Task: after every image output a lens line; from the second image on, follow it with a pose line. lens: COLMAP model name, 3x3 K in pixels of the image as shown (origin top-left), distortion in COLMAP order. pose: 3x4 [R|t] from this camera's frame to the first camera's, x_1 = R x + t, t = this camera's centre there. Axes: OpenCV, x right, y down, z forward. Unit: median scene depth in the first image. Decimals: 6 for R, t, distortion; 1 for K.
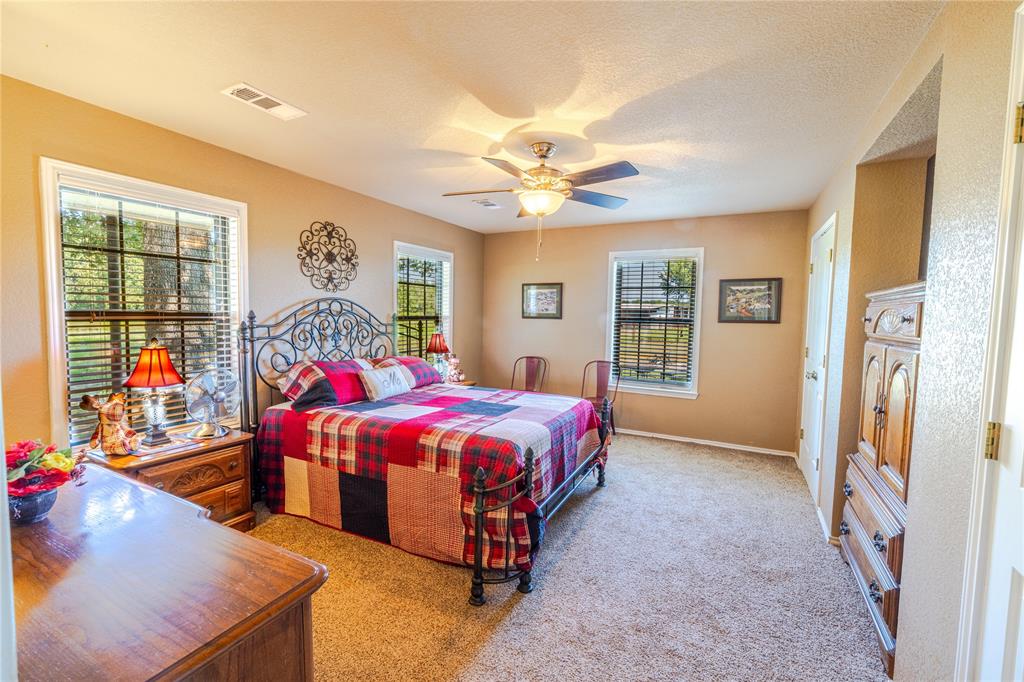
lens RADIAL K [[432.9, 0, 511.8], [0, 432.9, 343.5], [0, 0, 1]] dist [0.001067, -0.000047]
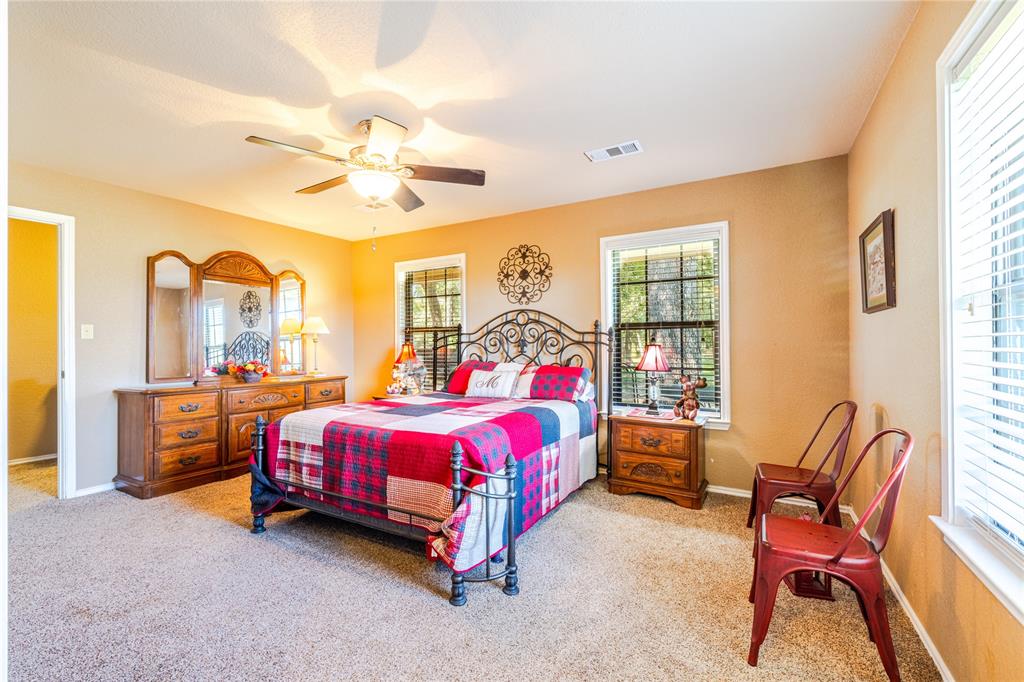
lens RADIAL K [[432.9, 0, 512.2], [0, 432.9, 339.6], [0, 0, 1]] dist [0.001067, -0.000047]
pose [[-0.020198, -0.010162, -0.999744, 0.730780], [-0.056691, 0.998351, -0.009002, -0.014083], [0.998187, 0.056494, -0.020741, 1.001059]]
